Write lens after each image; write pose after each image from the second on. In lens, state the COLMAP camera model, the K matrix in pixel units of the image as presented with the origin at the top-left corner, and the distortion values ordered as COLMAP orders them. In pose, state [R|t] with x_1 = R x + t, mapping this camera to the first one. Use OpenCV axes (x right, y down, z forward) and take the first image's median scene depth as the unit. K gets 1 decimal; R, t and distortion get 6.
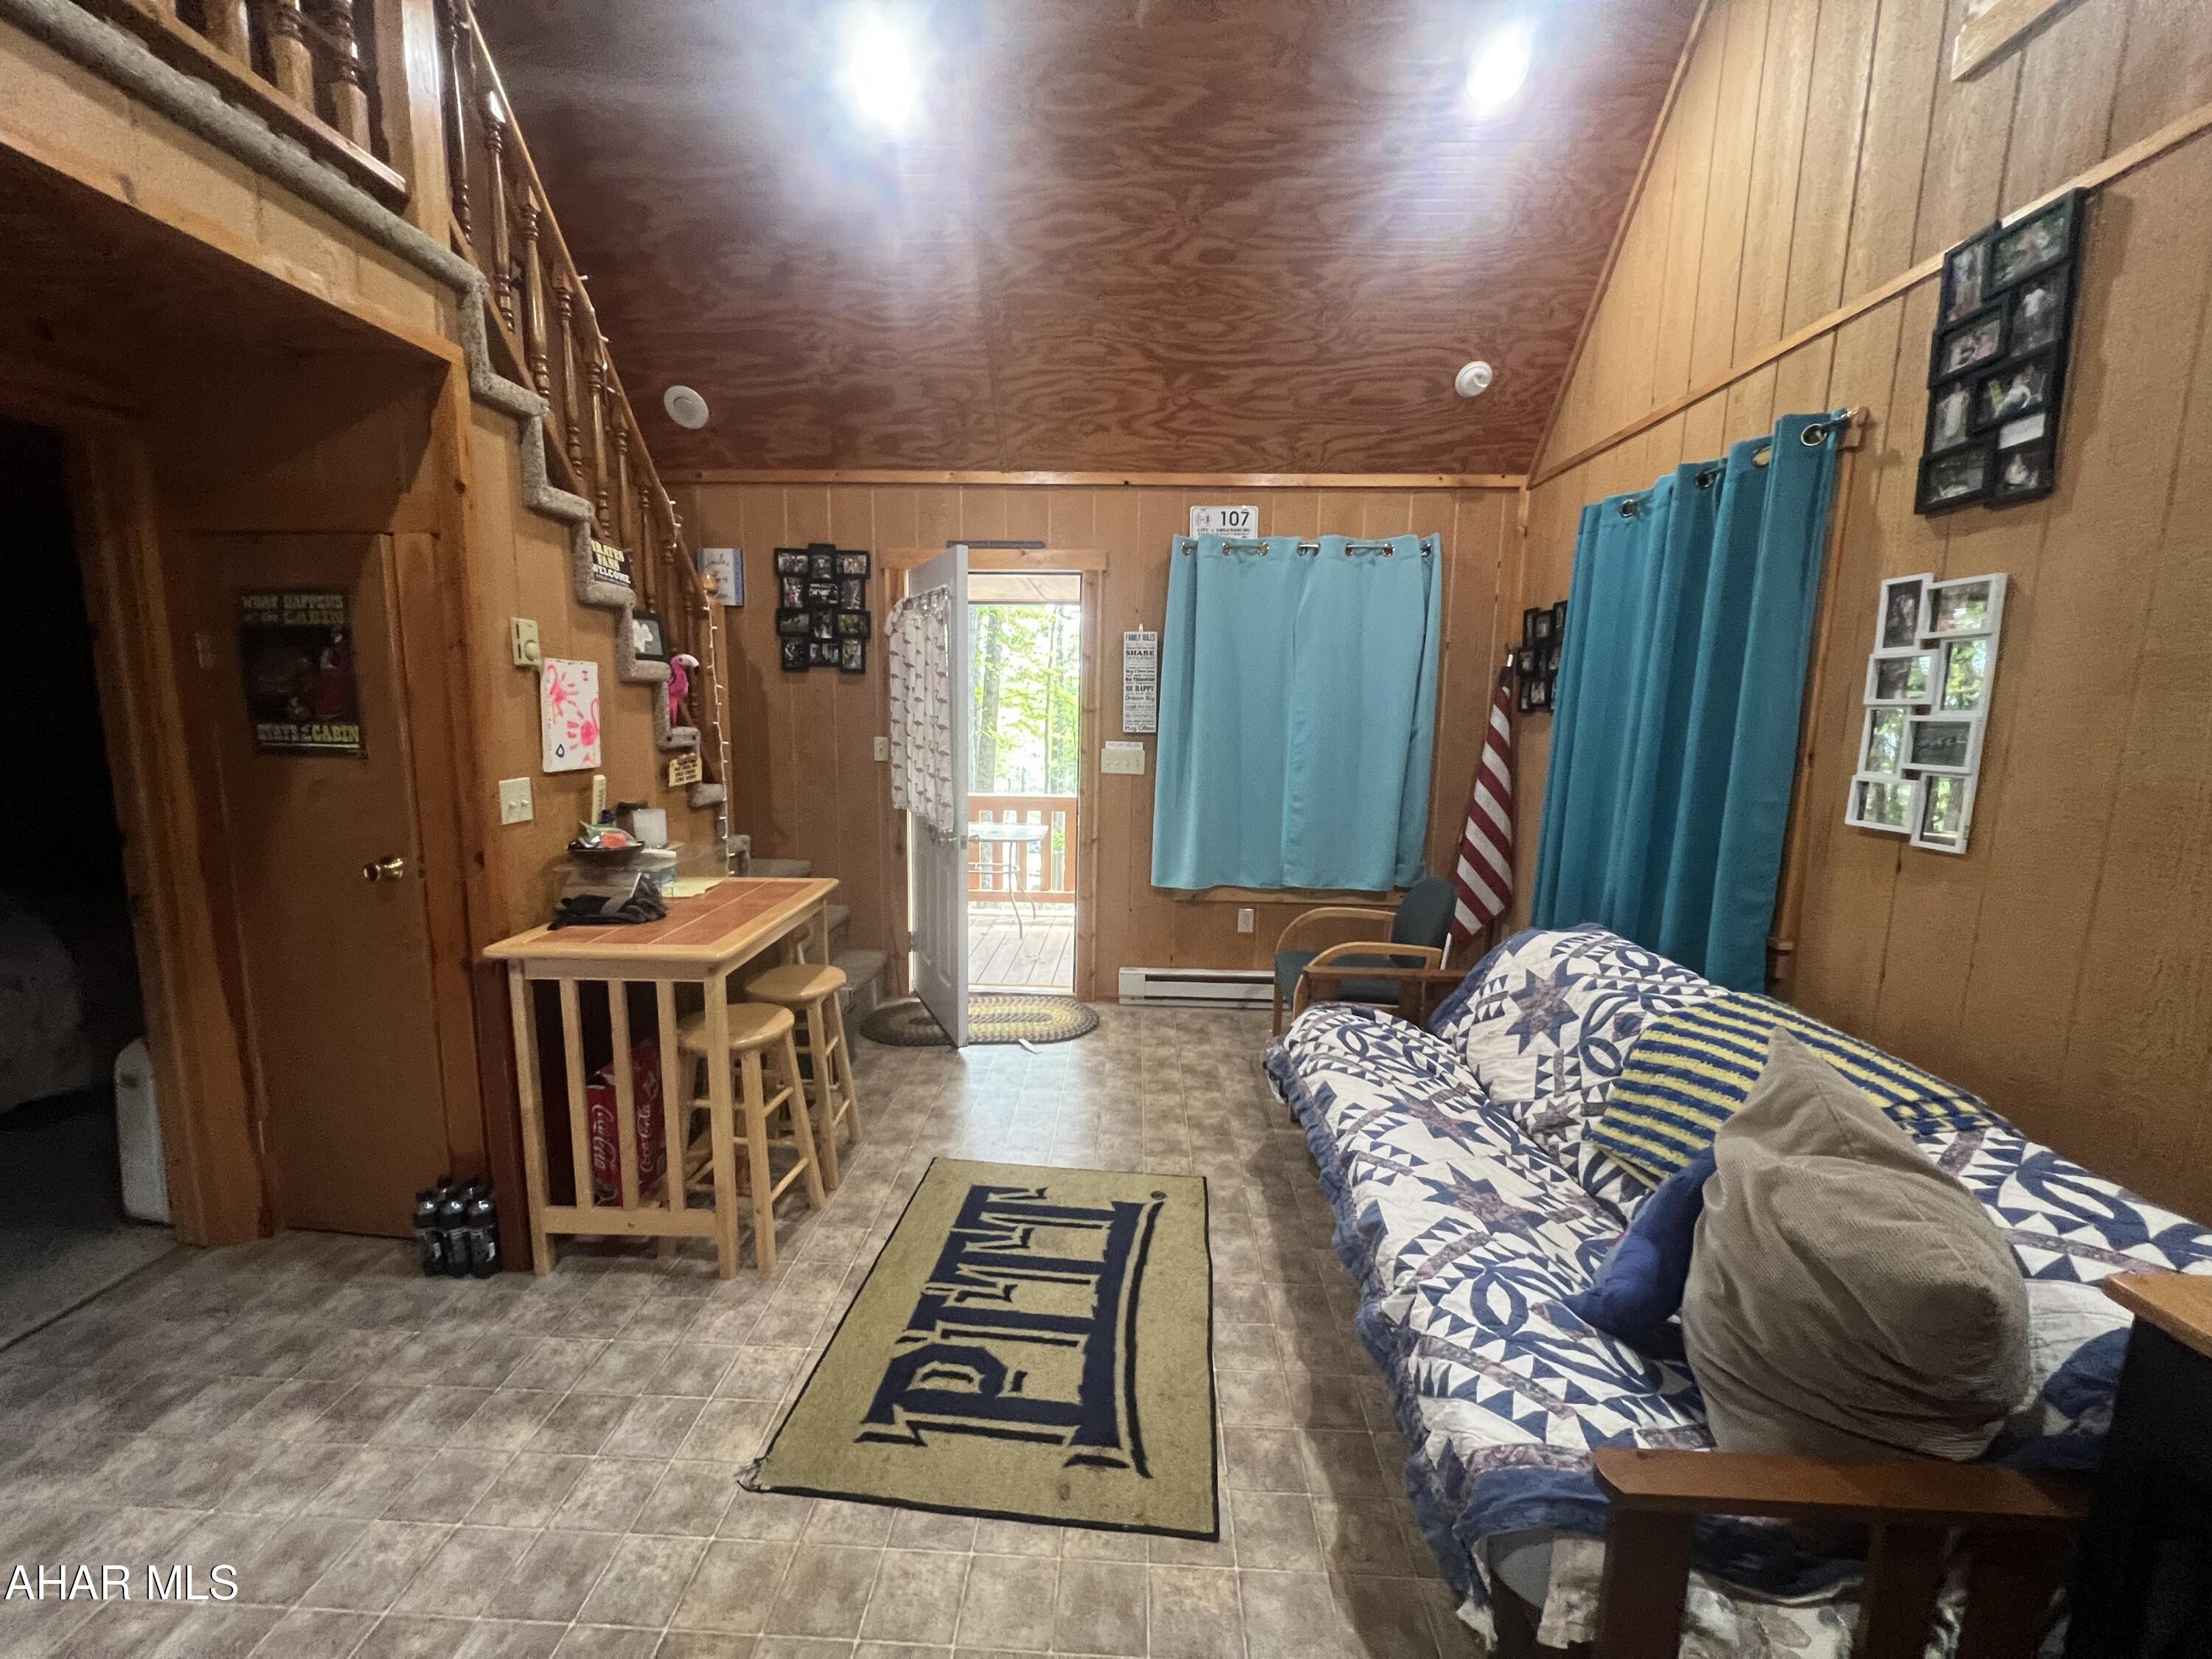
lens RADIAL K [[885.2, 0, 1102.1], [0, 885.2, 830.3], [0, 0, 1]] dist [-0.001675, 0.000464]
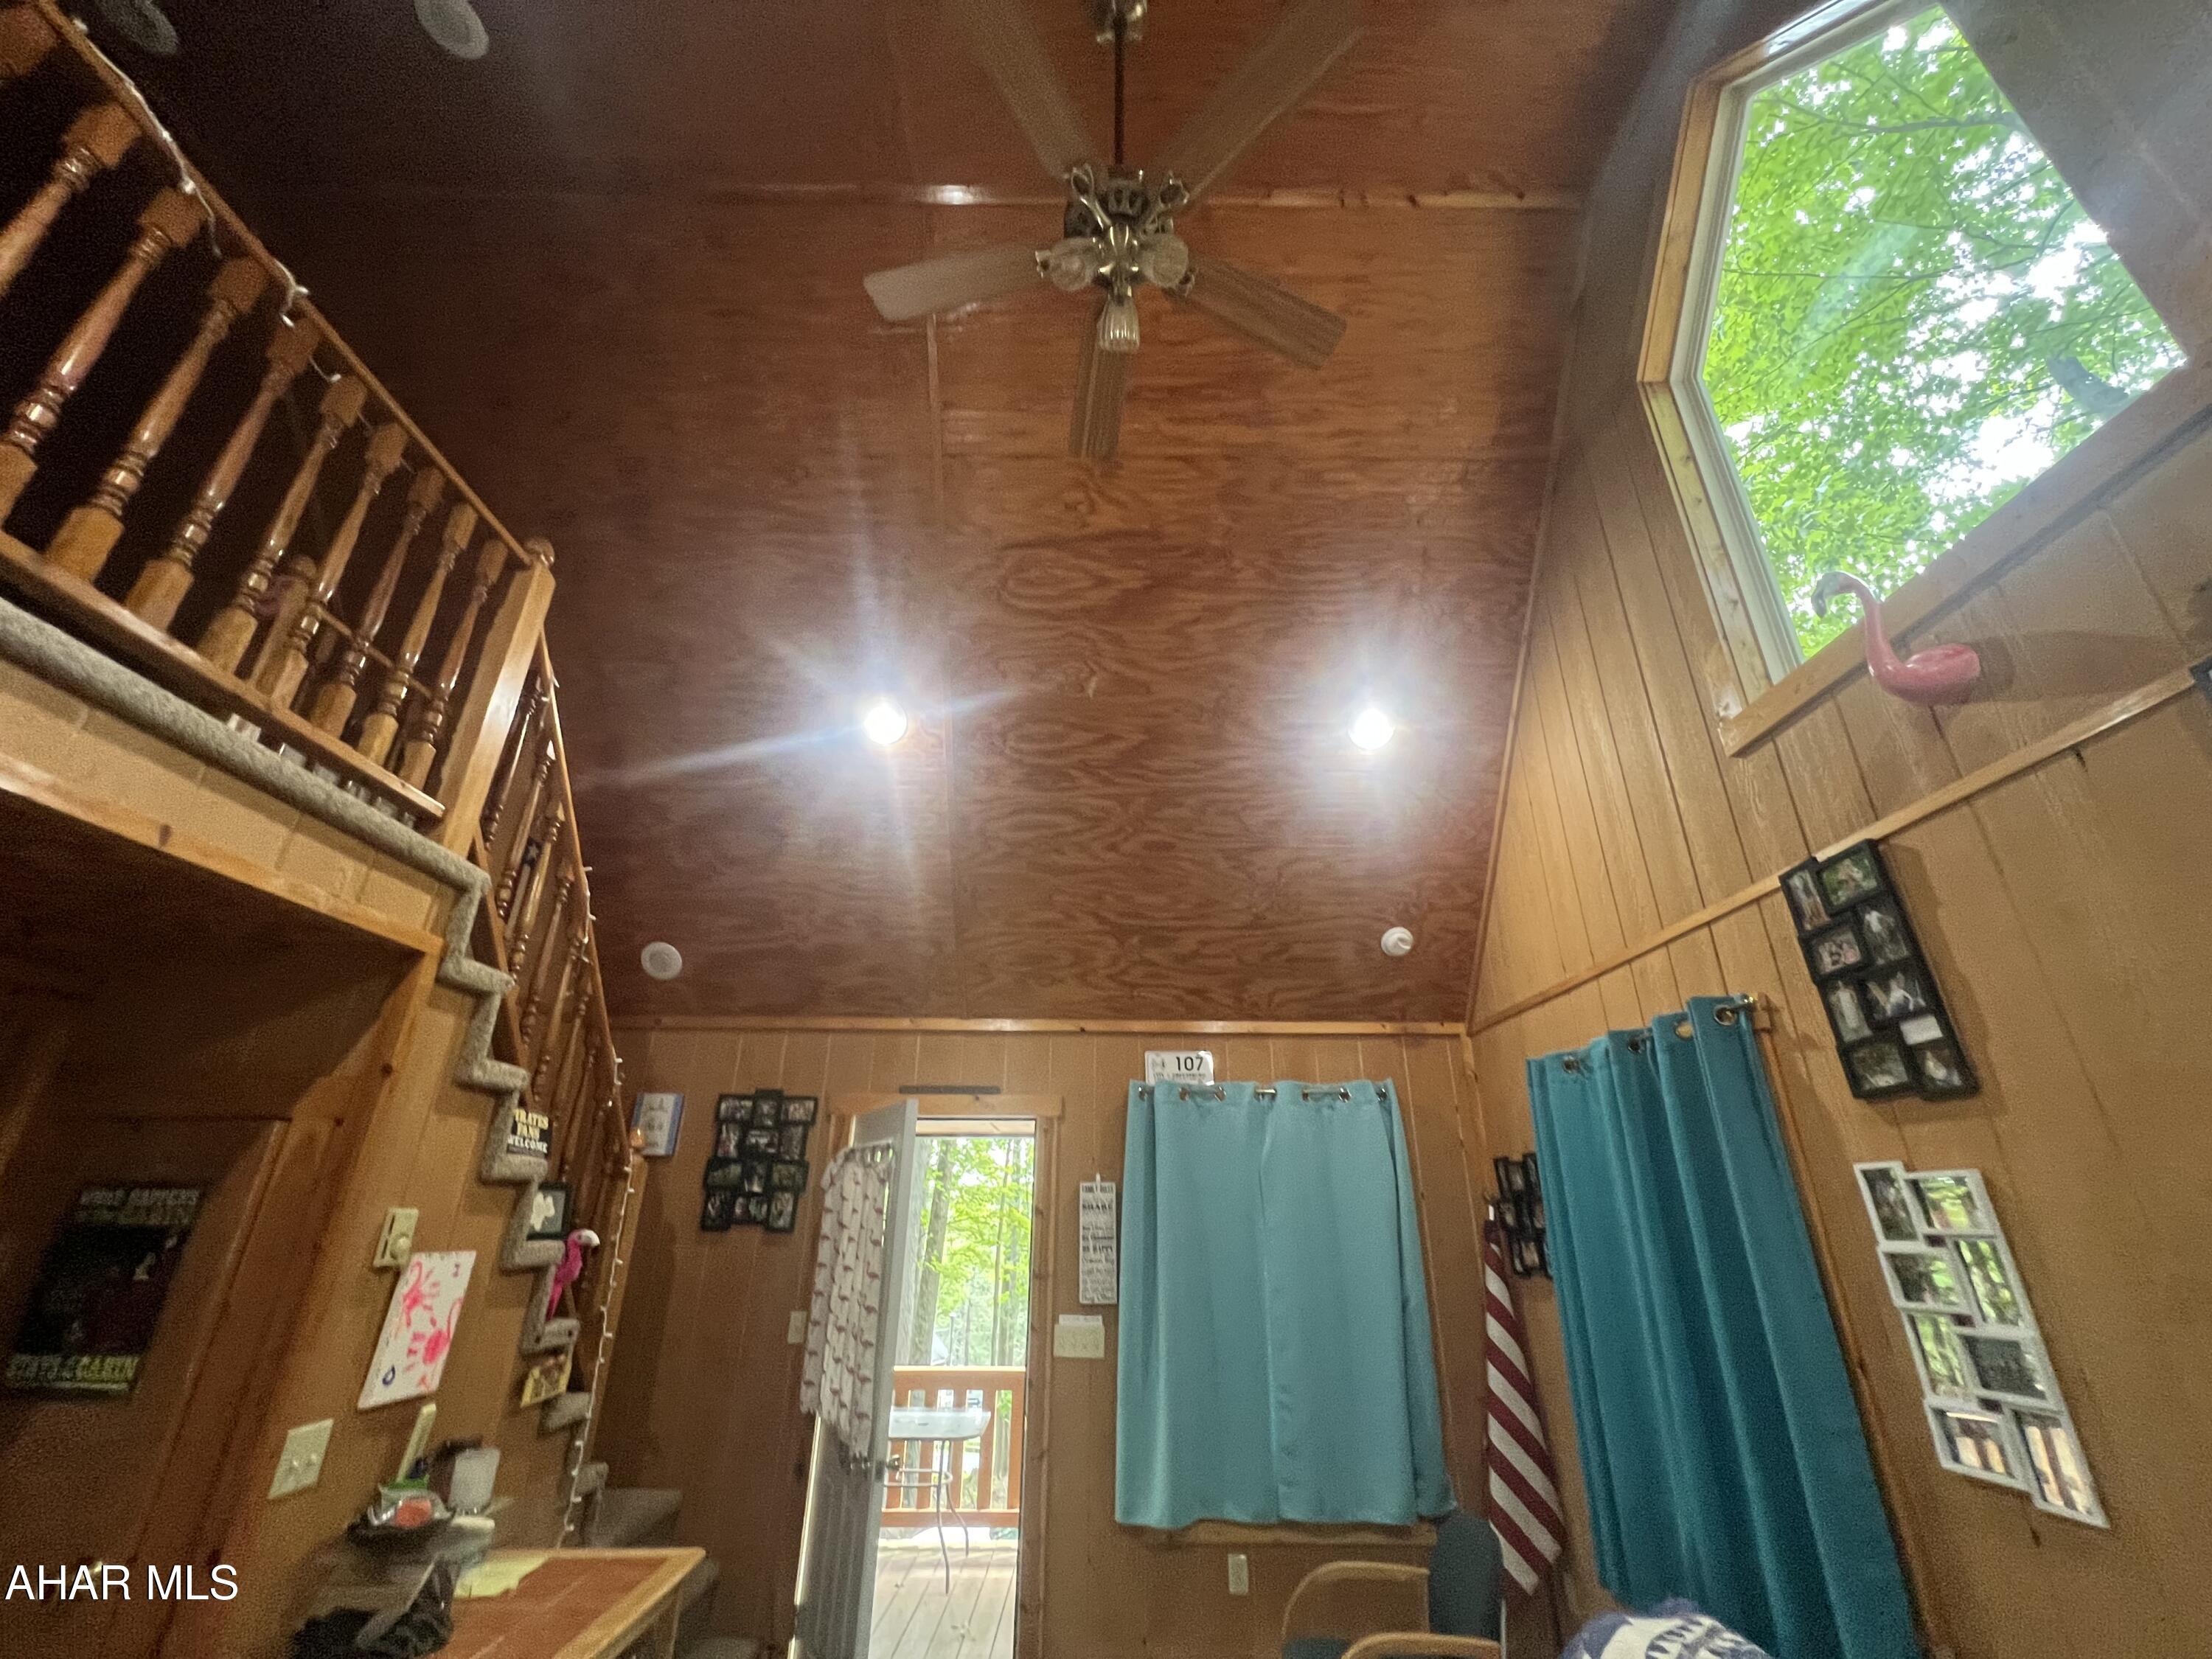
lens RADIAL K [[889.1, 0, 1103.2], [0, 889.1, 832.5], [0, 0, 1]] dist [0.003739, -0.000563]
pose [[0.999006, 0.009889, 0.043475, 0.007546], [0.014419, 0.851043, -0.524898, -0.075221], [-0.042189, 0.525003, 0.850054, 0.004448]]
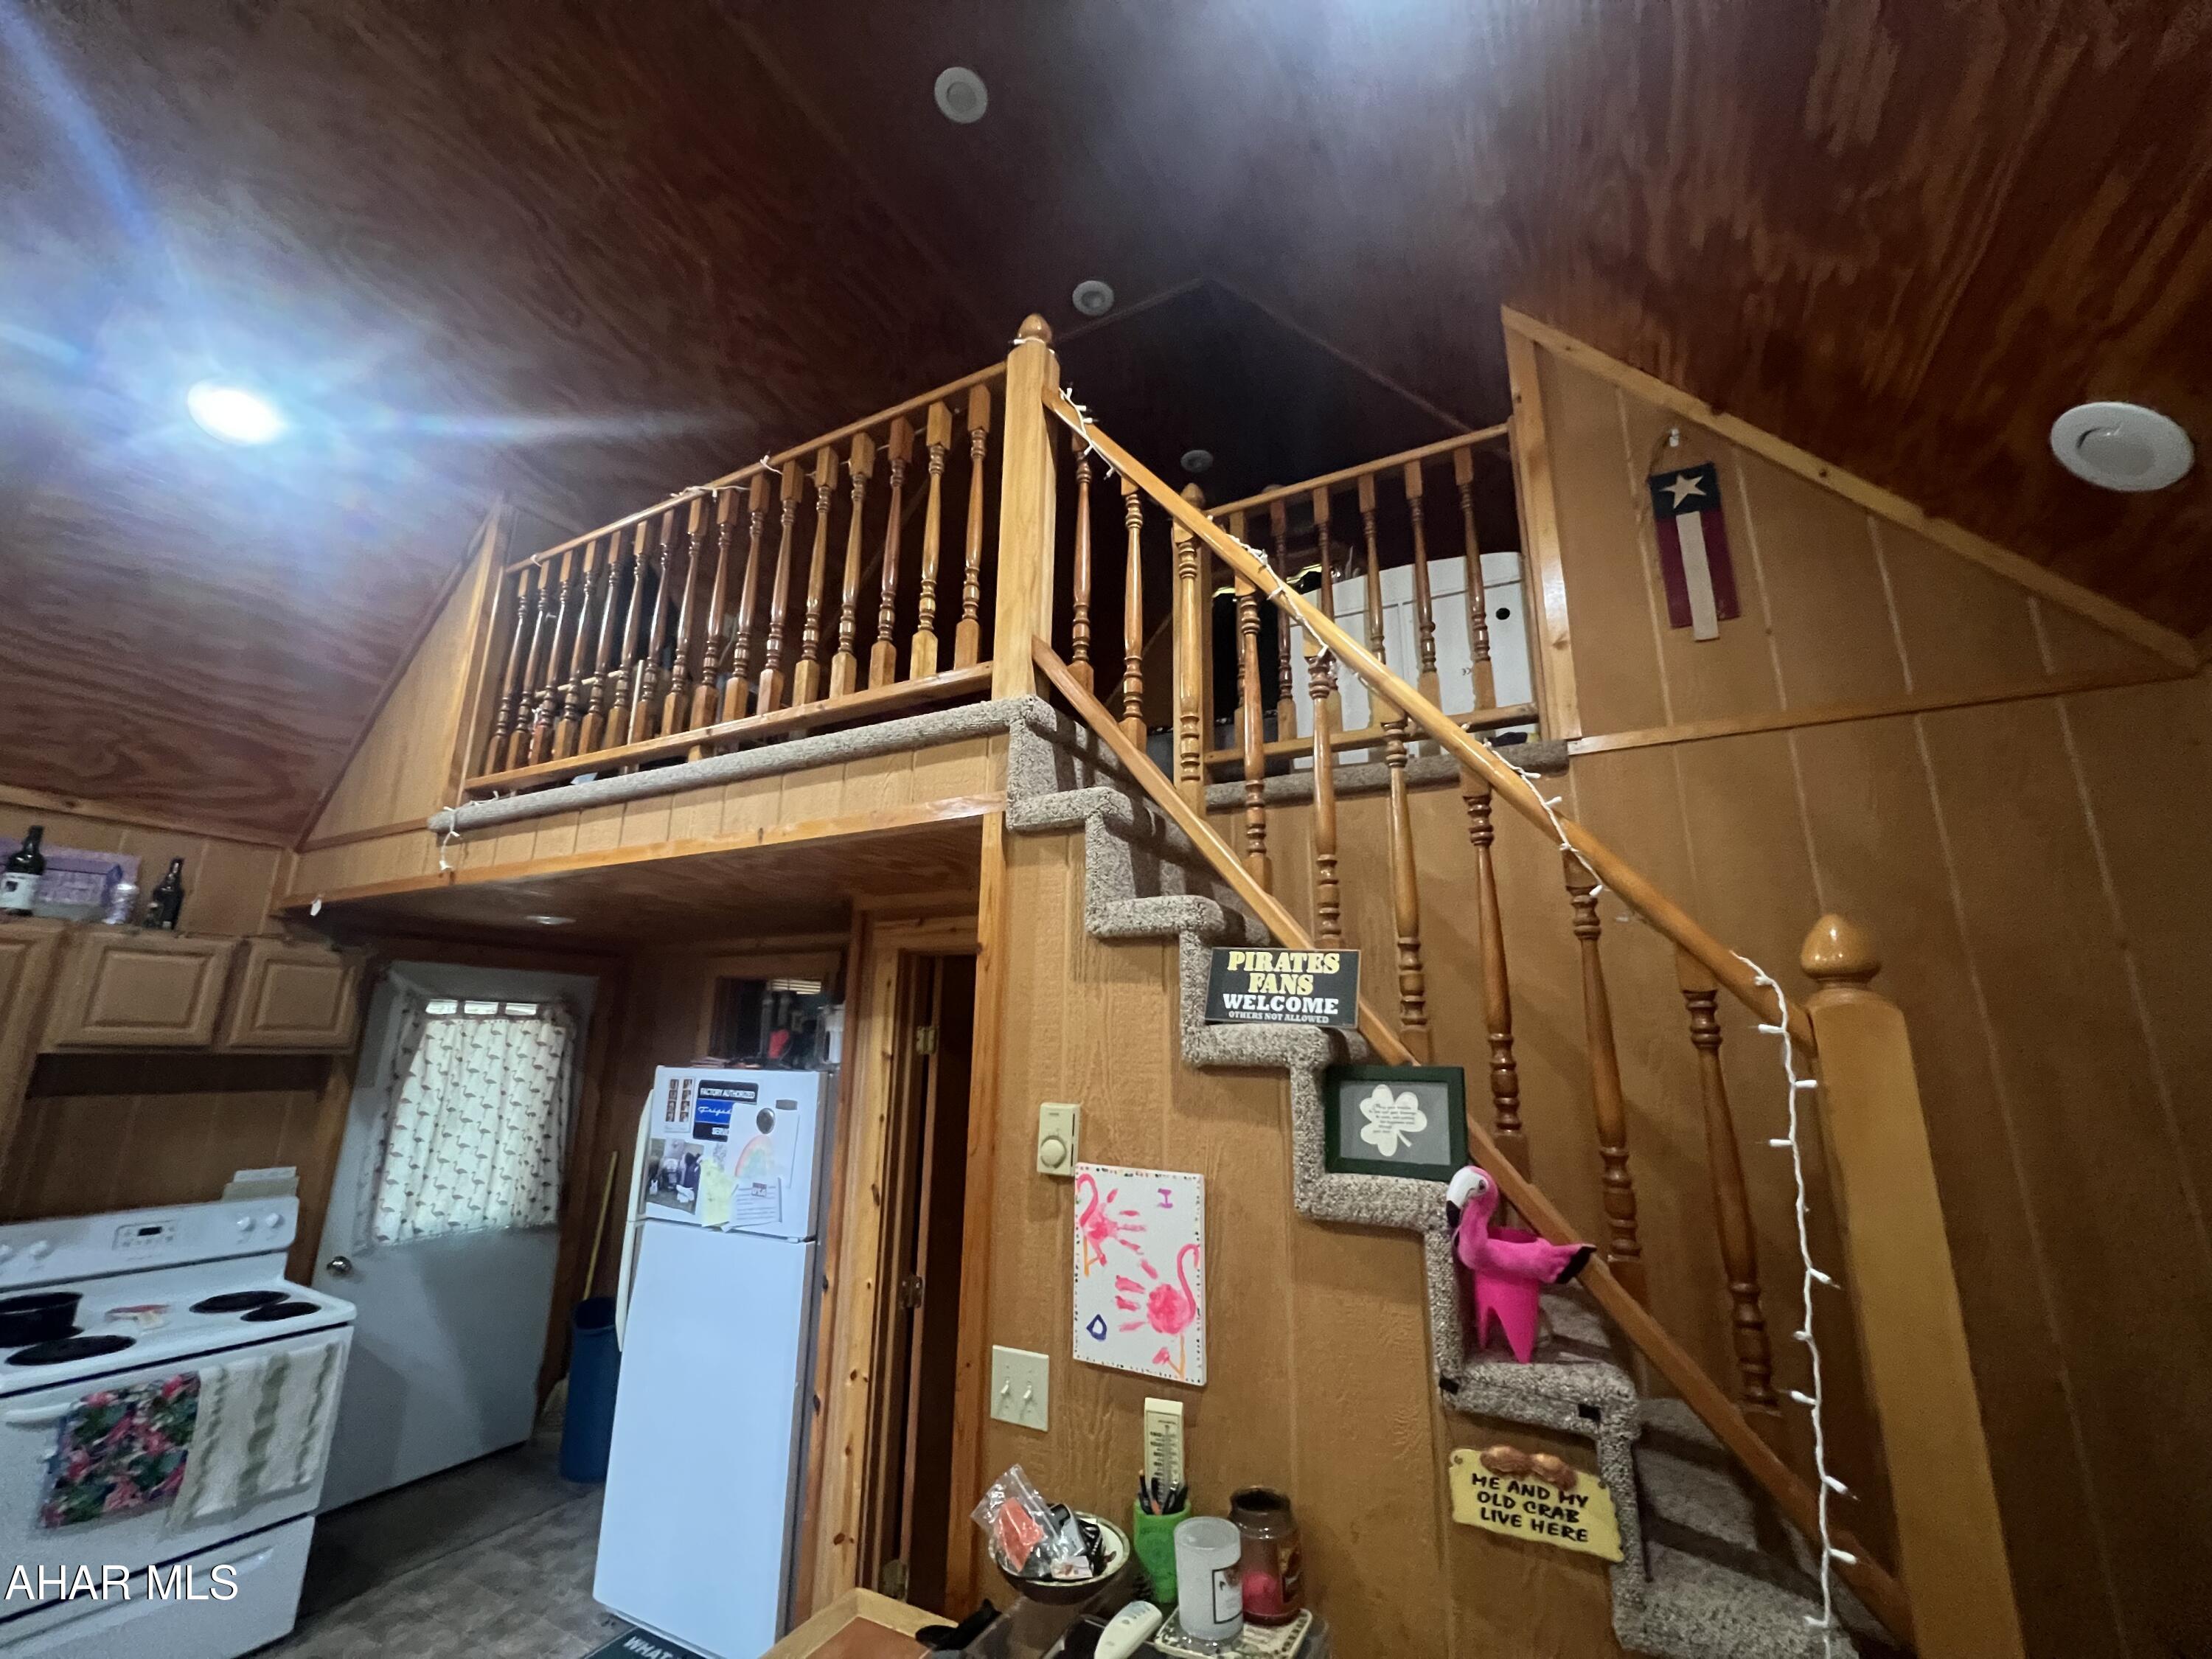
lens RADIAL K [[885.2, 0, 1108.5], [0, 885.2, 820.1], [0, 0, 1]] dist [-0.001675, 0.000464]
pose [[-0.433466, -0.250421, -0.865677, -0.013266], [-0.153707, 0.967083, -0.202790, -0.302446], [0.887965, 0.045158, -0.457689, 1.273468]]
